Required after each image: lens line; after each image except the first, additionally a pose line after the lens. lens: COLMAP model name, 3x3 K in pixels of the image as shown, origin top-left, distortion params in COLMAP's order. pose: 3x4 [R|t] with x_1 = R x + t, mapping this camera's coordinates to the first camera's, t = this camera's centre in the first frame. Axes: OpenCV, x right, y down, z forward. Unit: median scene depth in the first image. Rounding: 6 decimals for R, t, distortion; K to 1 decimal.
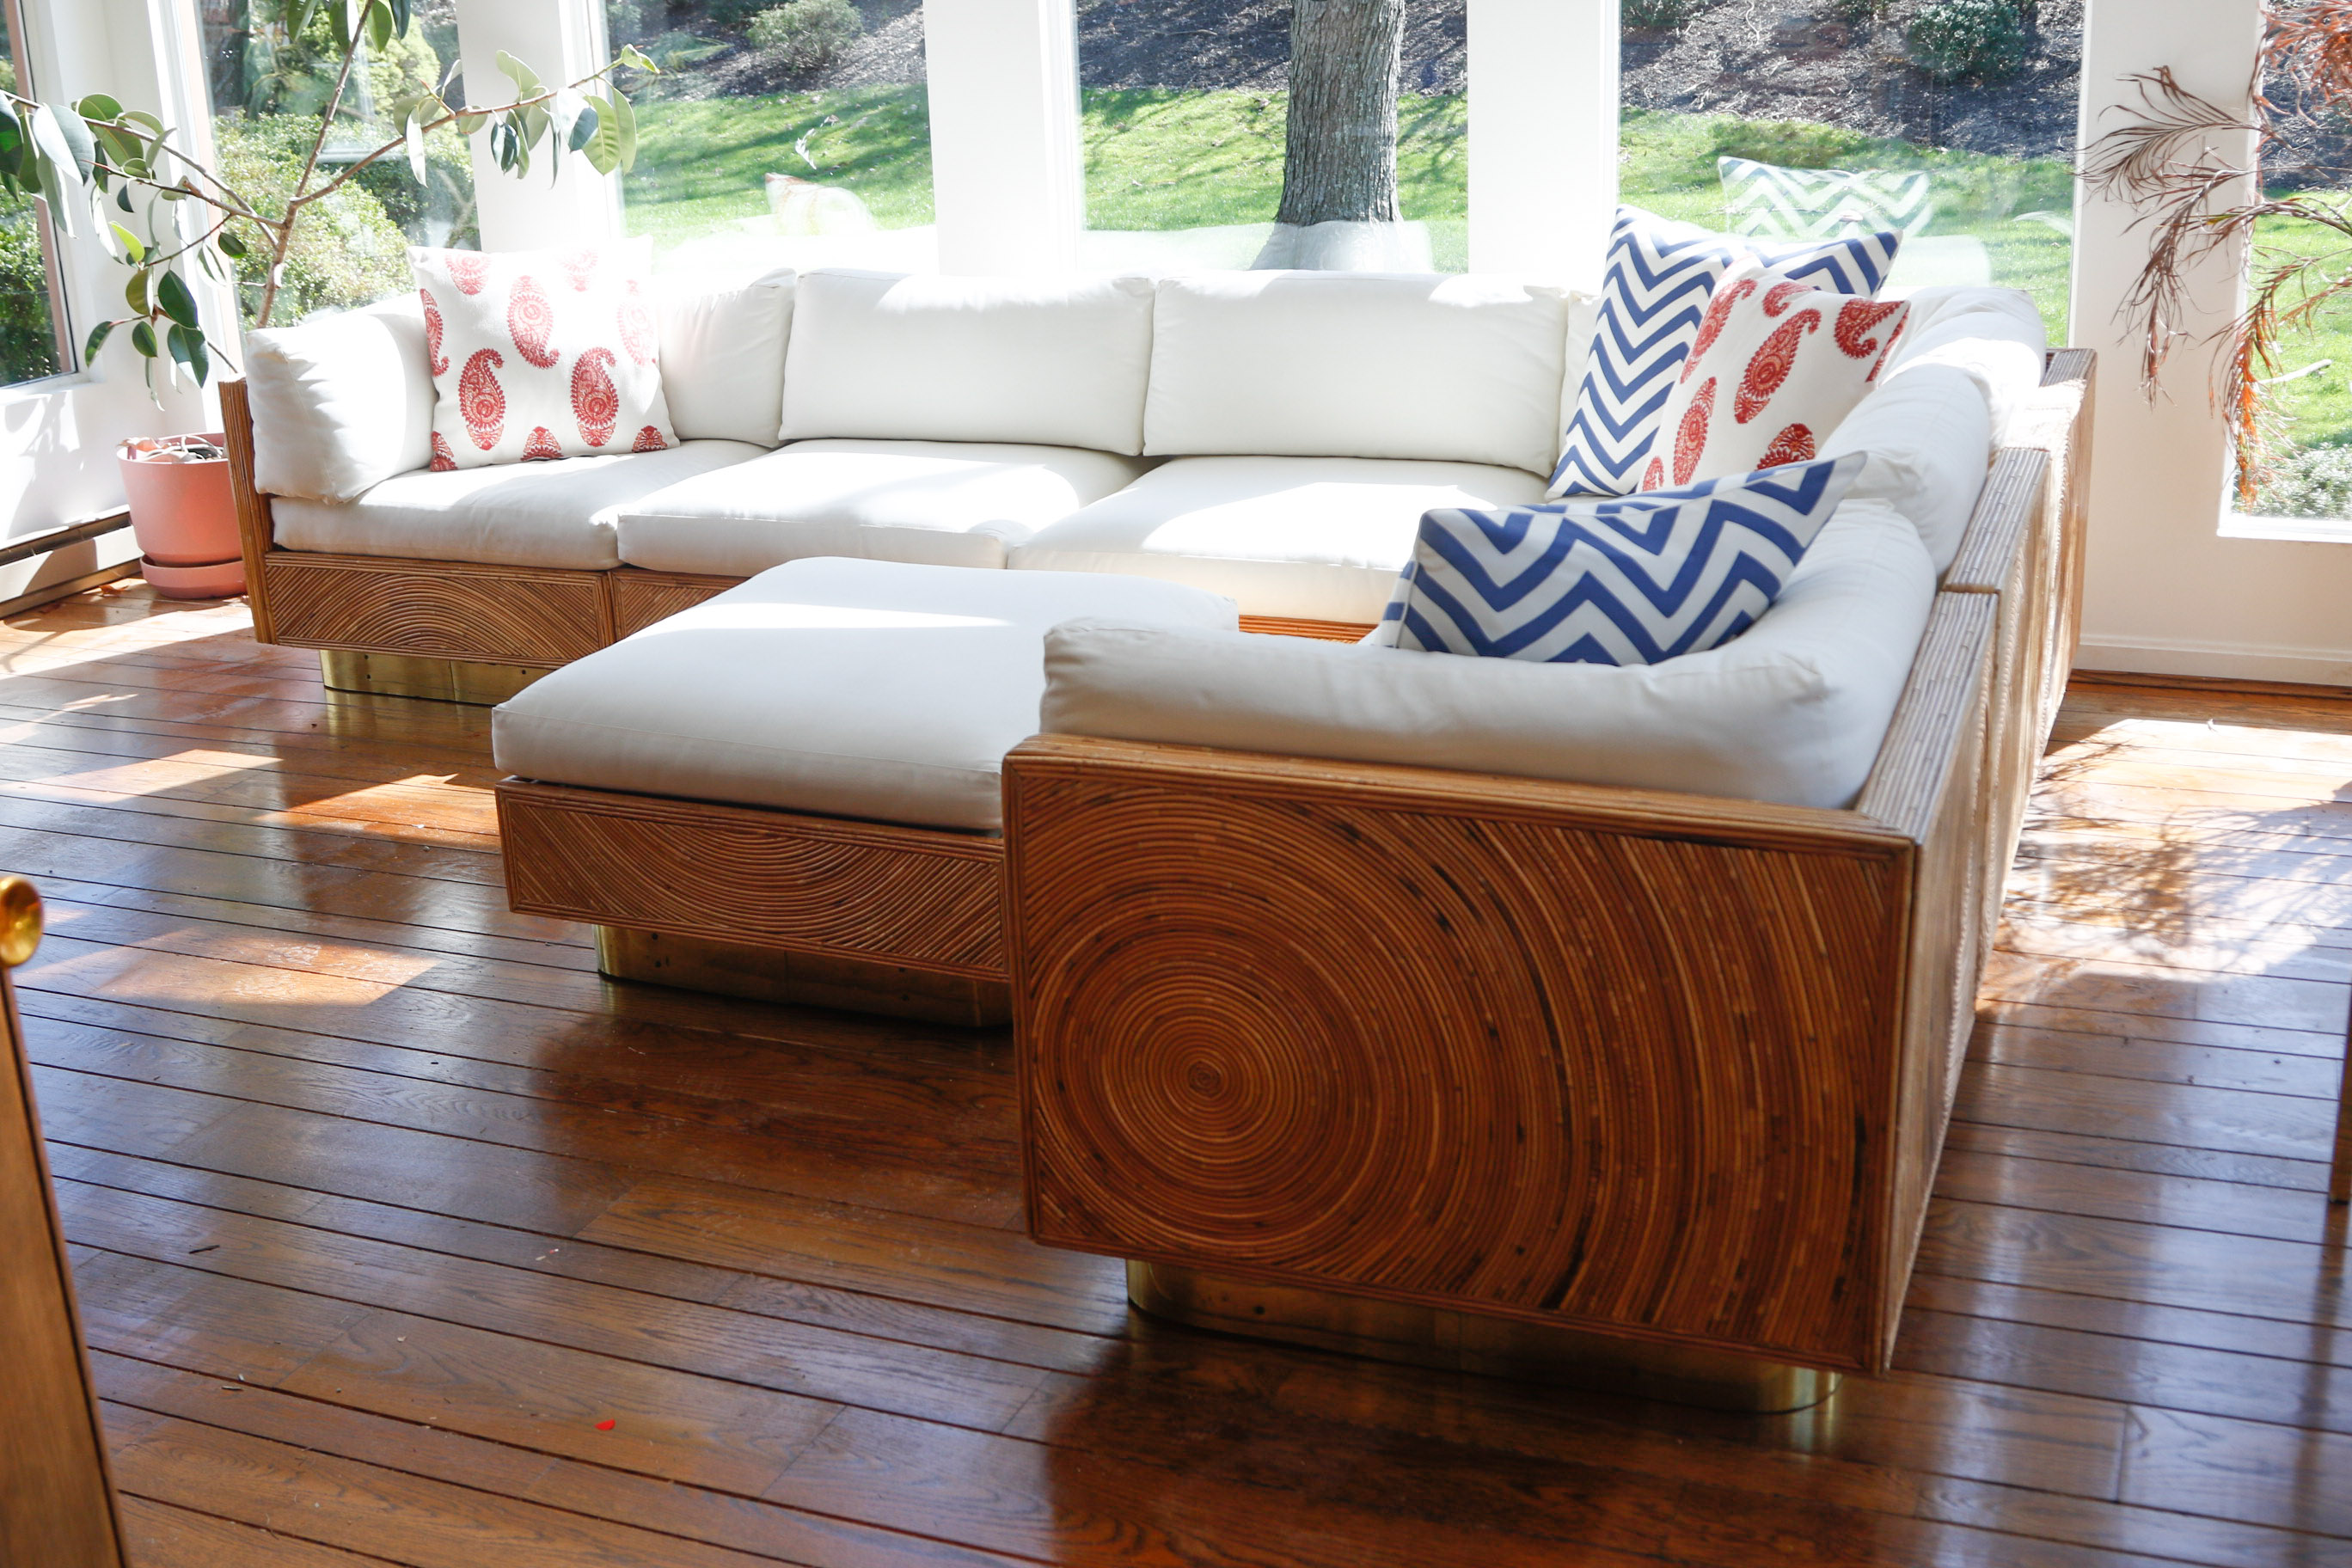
lens RADIAL K [[2626.8, 0, 1176.0], [0, 2626.8, 784.0], [0, 0, 1]] dist [-0.124027, 0.150061]
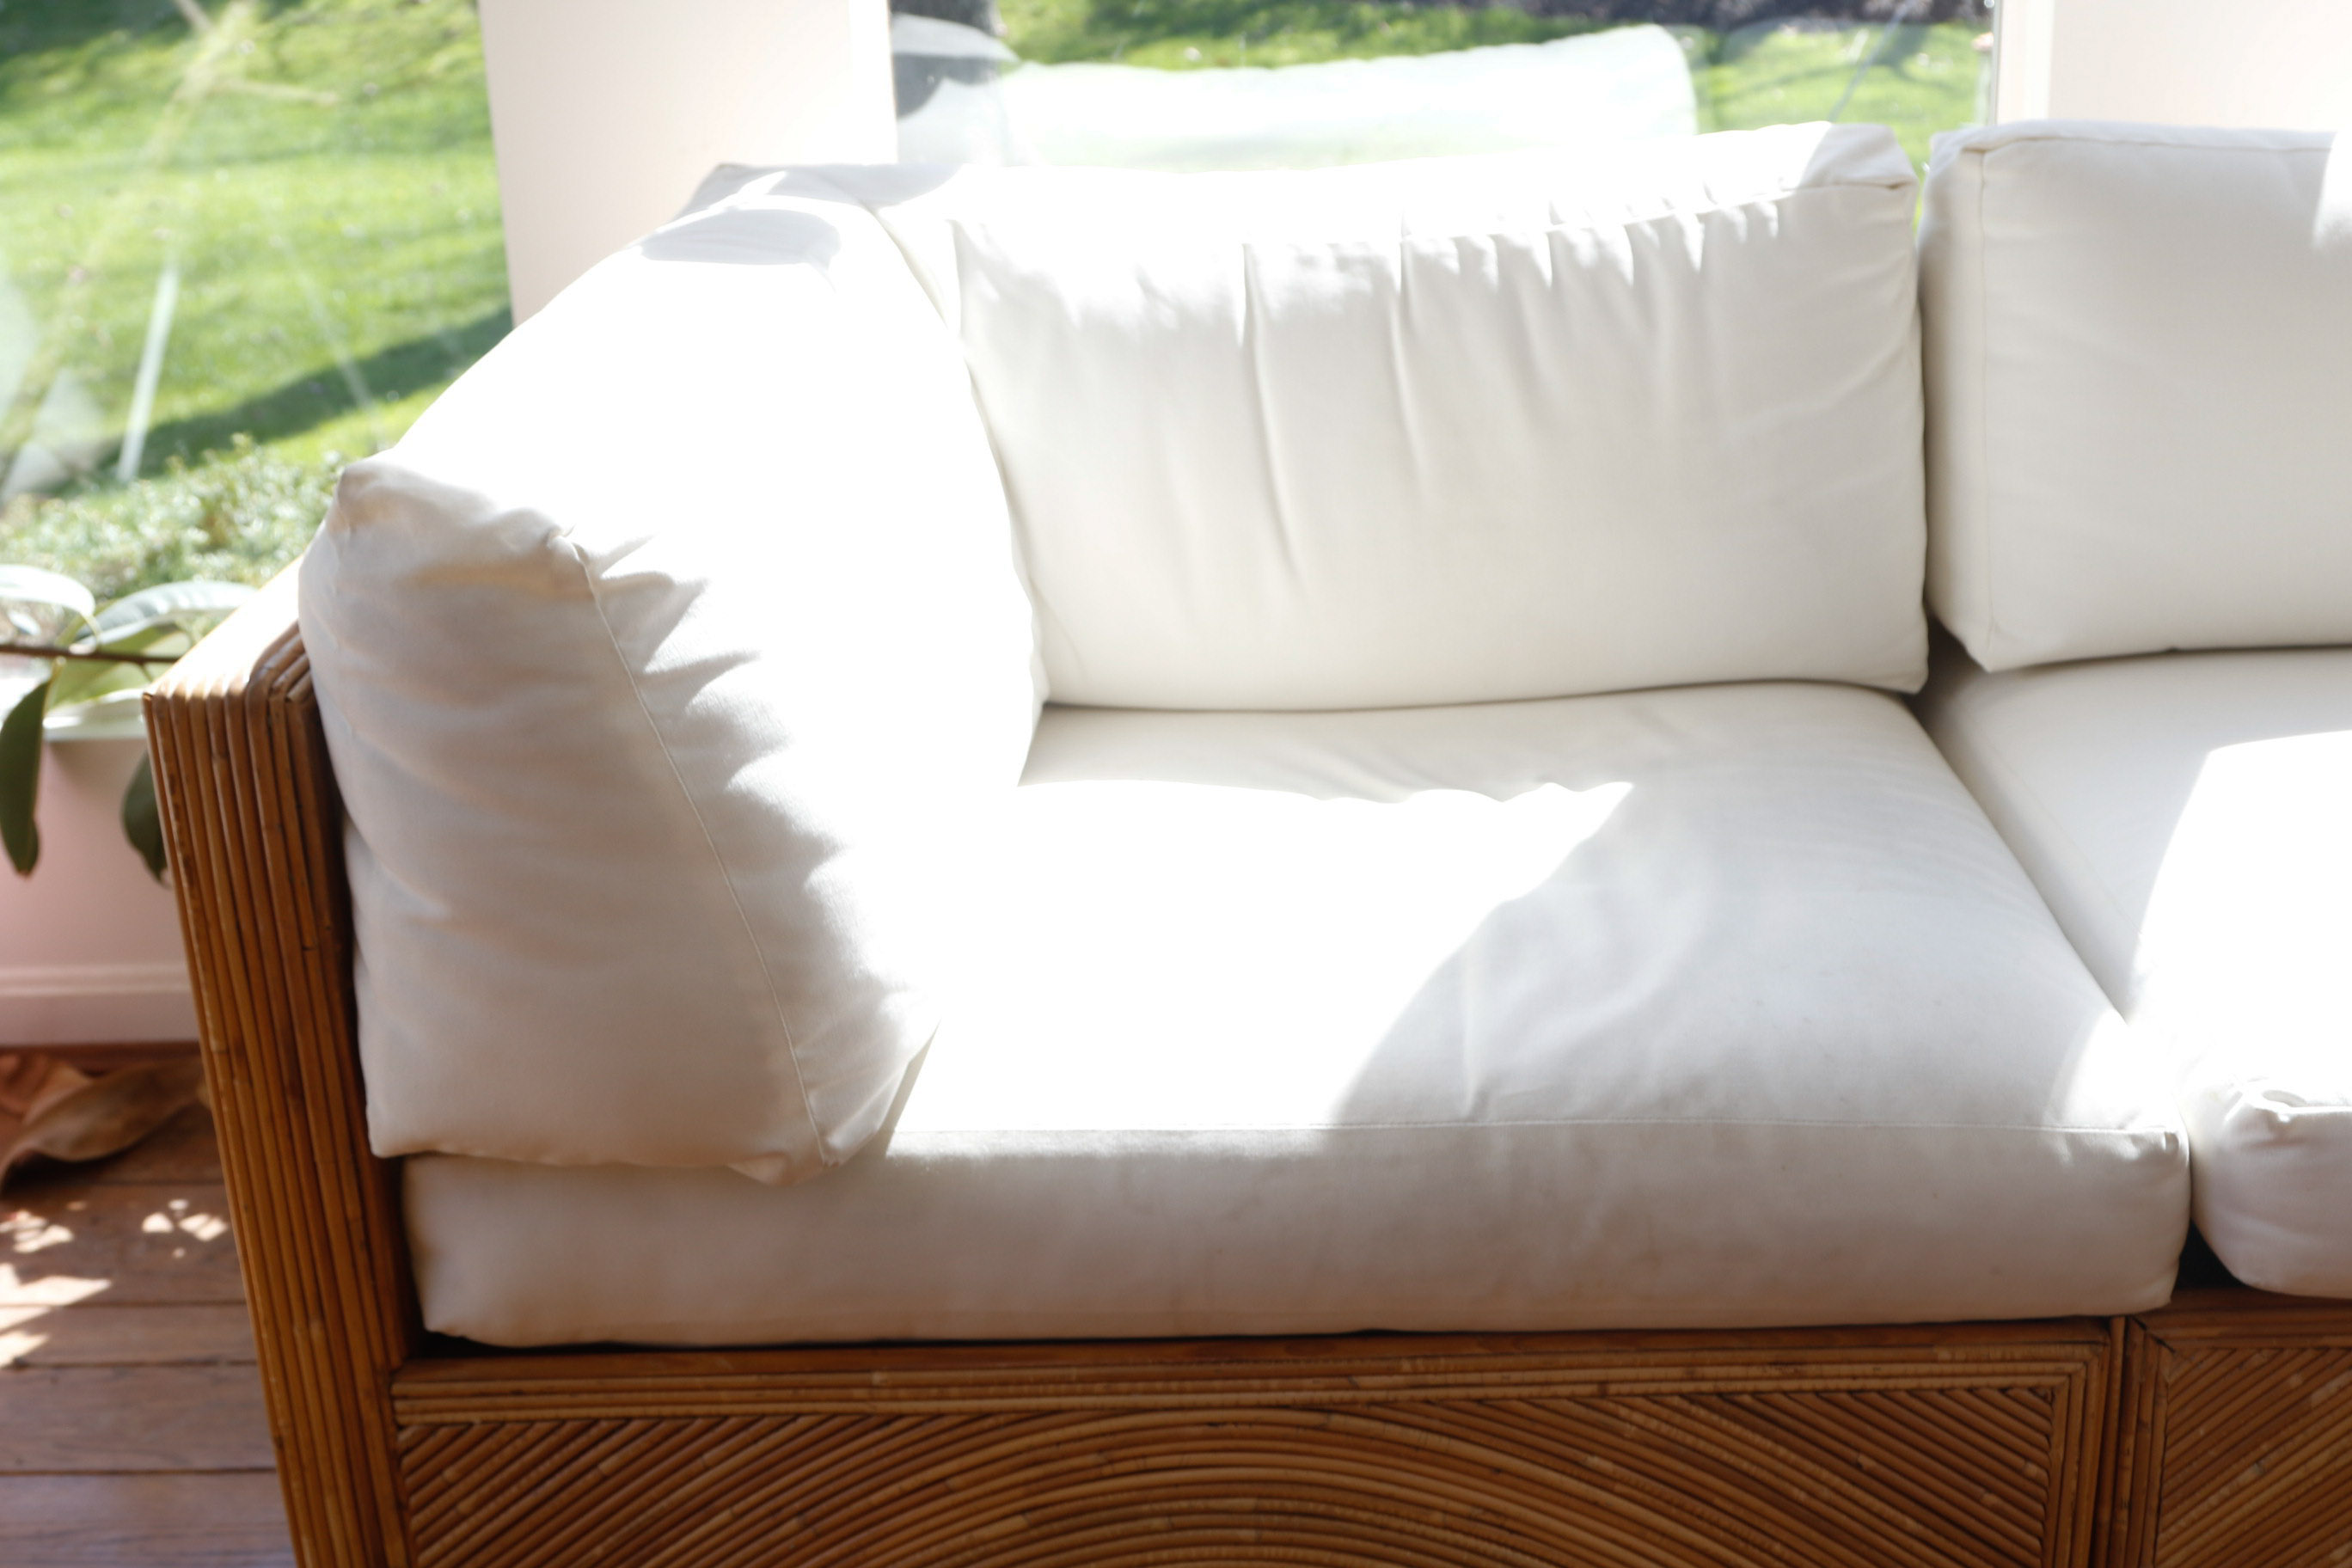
lens RADIAL K [[2749.5, 0, 1176.0], [0, 2749.5, 784.0], [0, 0, 1]] dist [-0.114370, 0.098024]
pose [[0.926718, -0.122569, 0.355206, -0.728870], [0.116661, 0.992441, 0.038094, -0.287317], [-0.357190, 0.006137, 0.934012, 1.471535]]
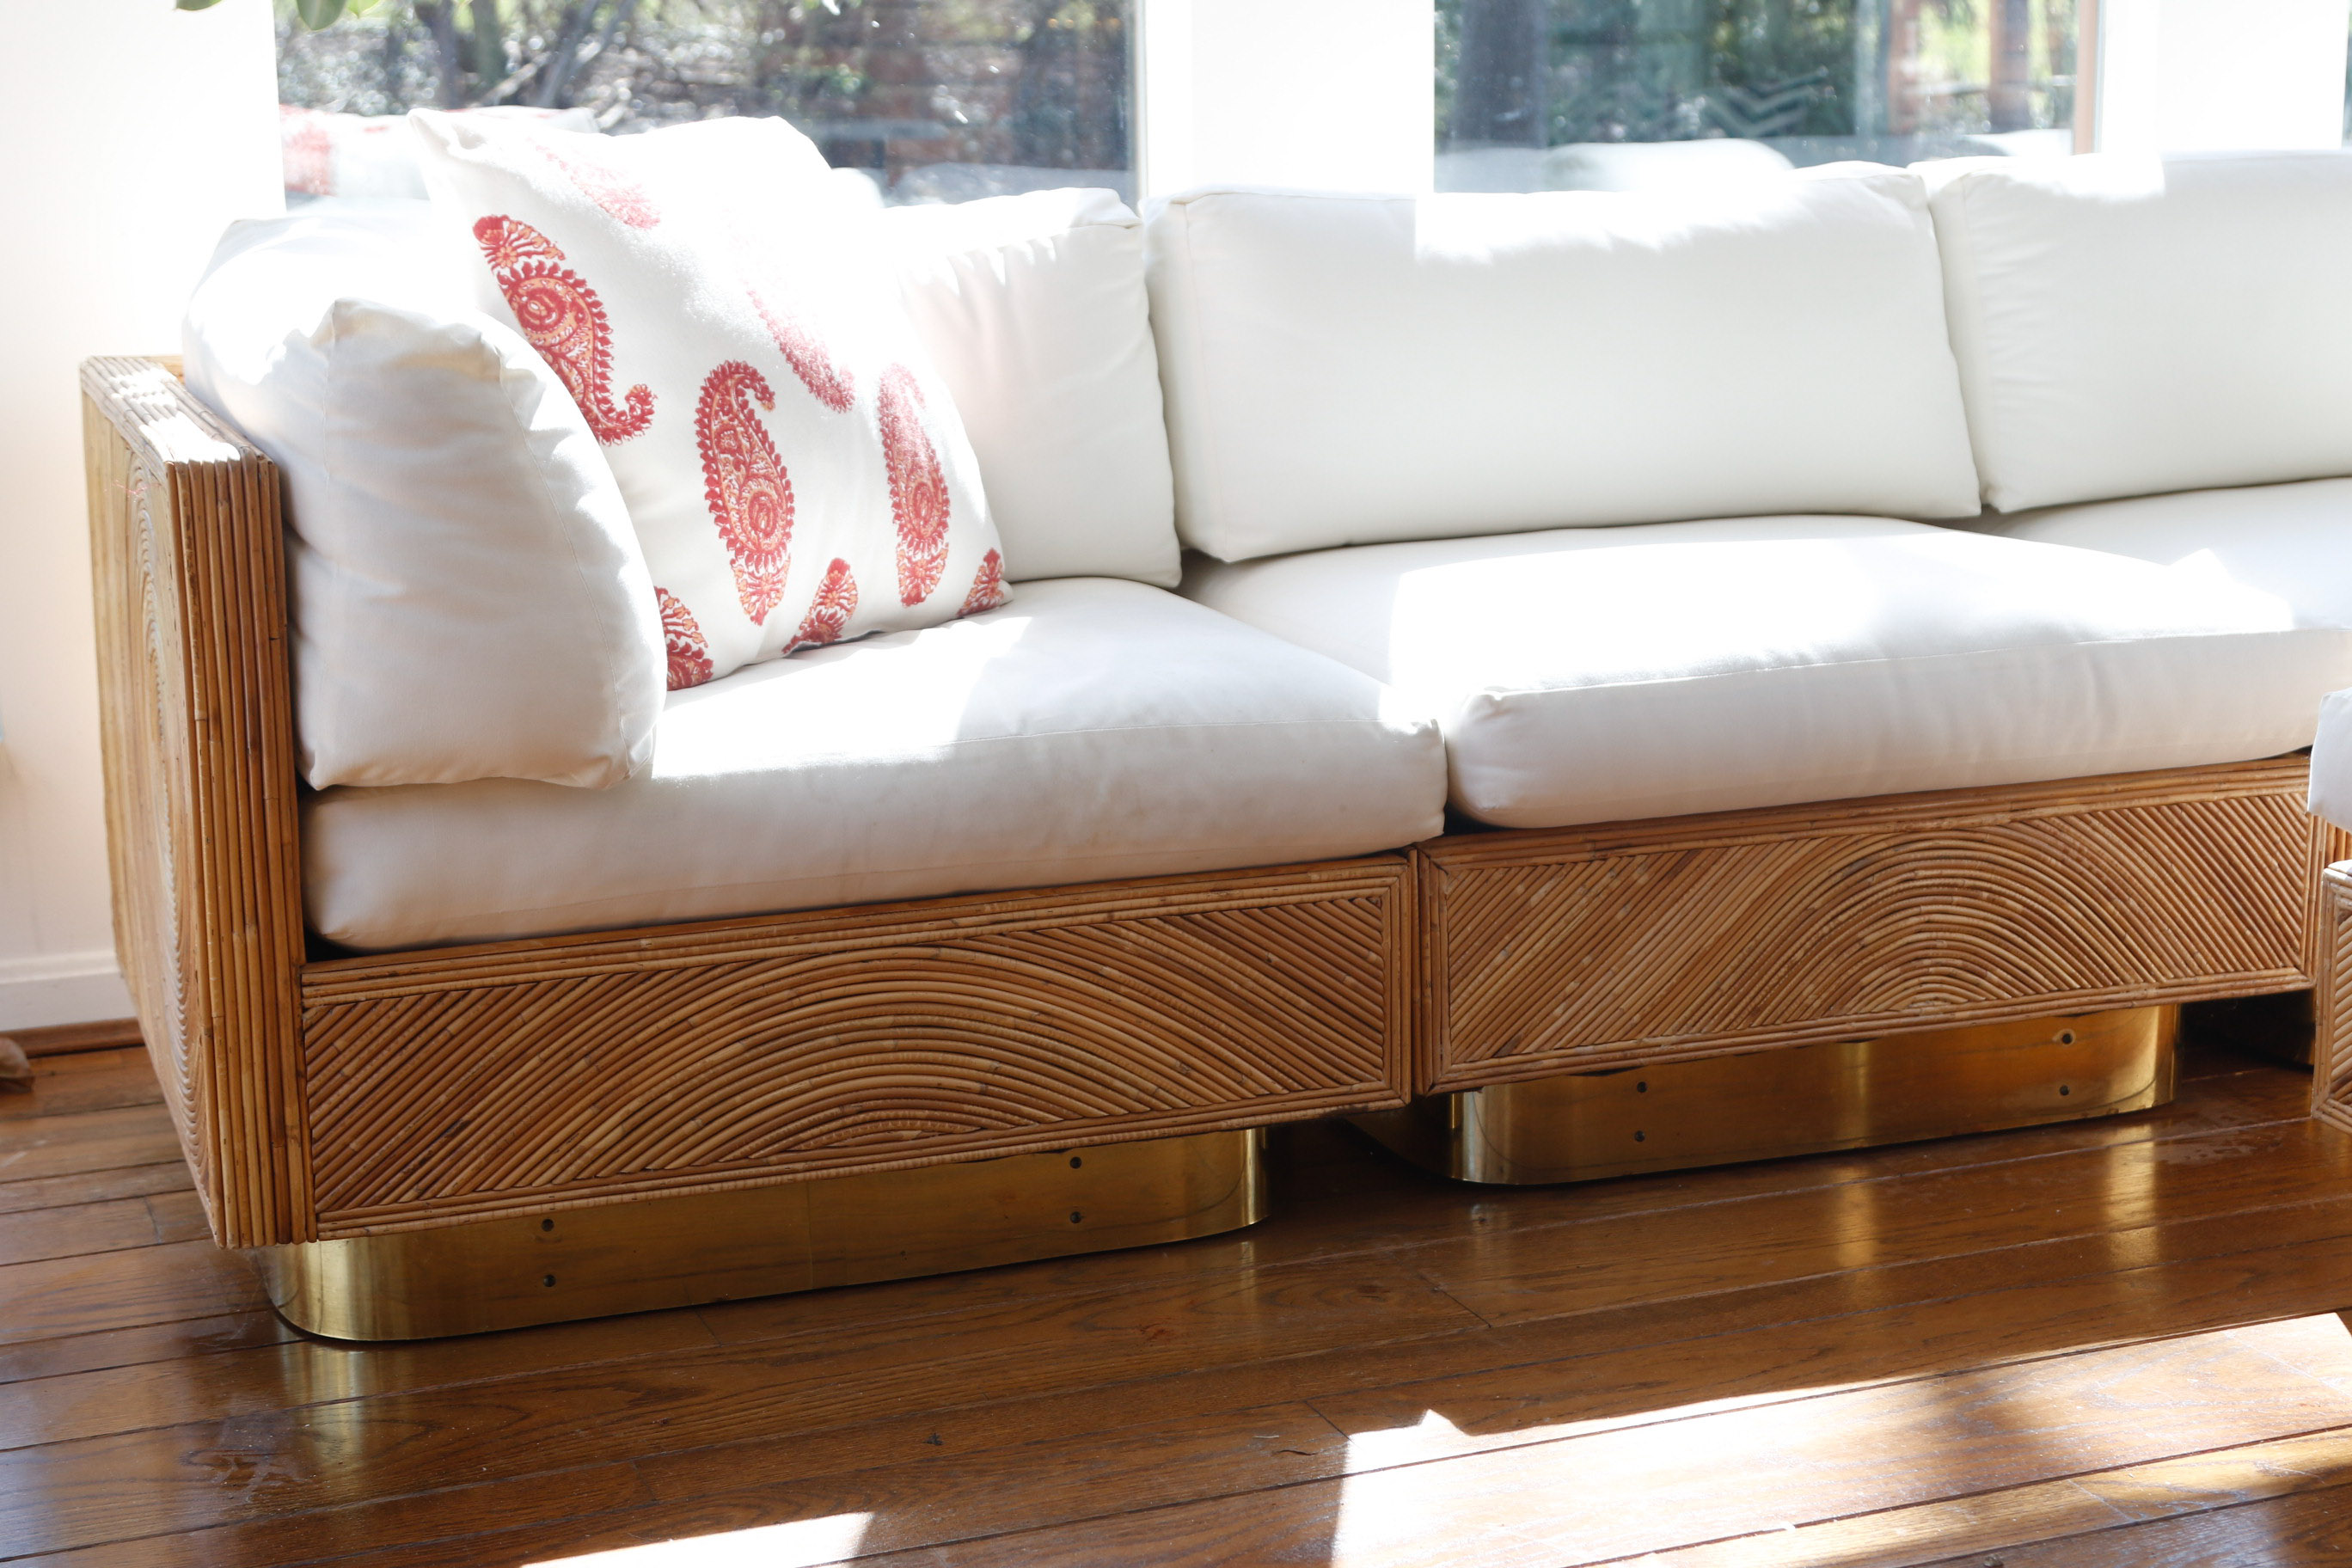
lens RADIAL K [[3590.8, 0, 1176.0], [0, 3590.8, 784.0], [0, 0, 1]] dist [0.022028, -0.036956]
pose [[0.721786, -0.108474, 0.683563, -1.163313], [0.202390, 0.977551, -0.058581, -0.124216], [-0.661864, 0.180629, 0.727537, 1.157819]]
